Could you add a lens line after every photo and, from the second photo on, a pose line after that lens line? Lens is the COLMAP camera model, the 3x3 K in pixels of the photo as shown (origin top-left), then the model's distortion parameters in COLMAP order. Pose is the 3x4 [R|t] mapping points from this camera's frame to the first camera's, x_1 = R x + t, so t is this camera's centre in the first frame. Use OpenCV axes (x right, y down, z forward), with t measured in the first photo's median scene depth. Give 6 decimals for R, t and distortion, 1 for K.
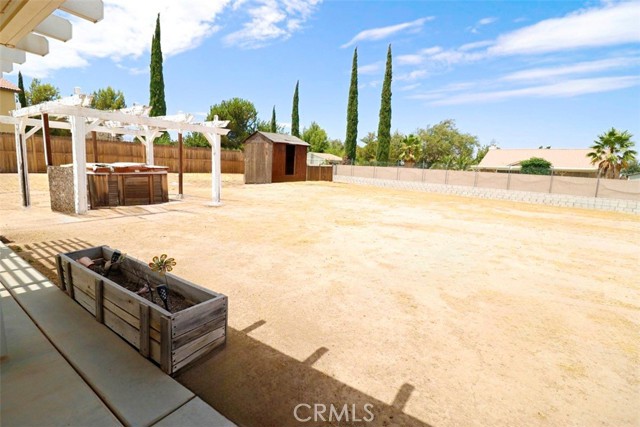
lens RADIAL K [[297.3, 0, 320.0], [0, 297.3, 213.5], [0, 0, 1]] dist [-0.004261, -0.000709]
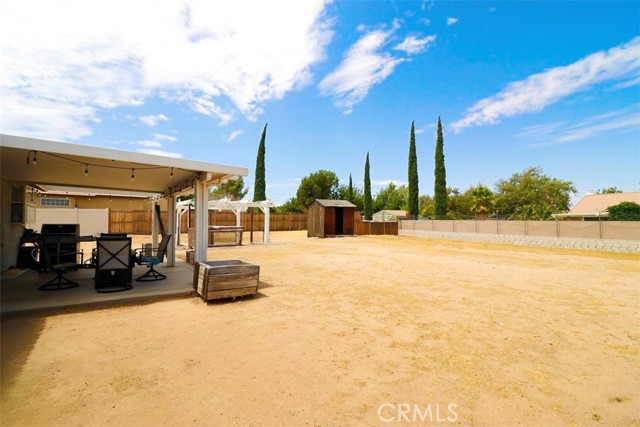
lens RADIAL K [[297.3, 0, 320.0], [0, 297.3, 213.5], [0, 0, 1]] dist [-0.004261, -0.000709]
pose [[0.944475, -0.054446, -0.324042, 0.136785], [-0.008940, 0.981554, -0.190978, 0.027605], [0.328463, 0.183271, 0.926566, -0.139296]]
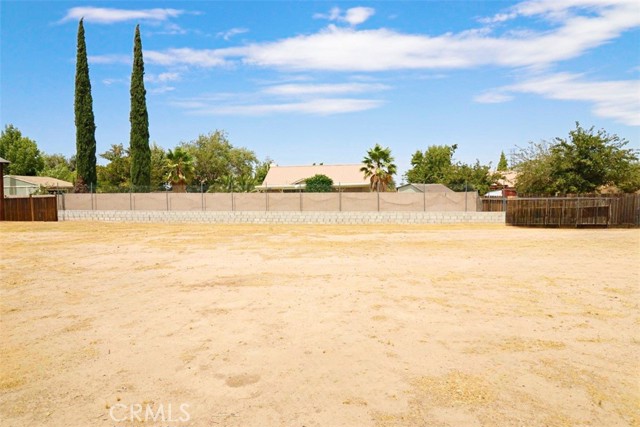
lens RADIAL K [[387.9, 0, 311.4], [0, 387.9, 207.0], [0, 0, 1]] dist [0.001954, 0.000601]
pose [[0.804246, -0.075313, 0.589505, -0.007916], [0.142008, 0.987557, -0.067570, -0.008561], [-0.577081, 0.138058, 0.804933, 0.053979]]
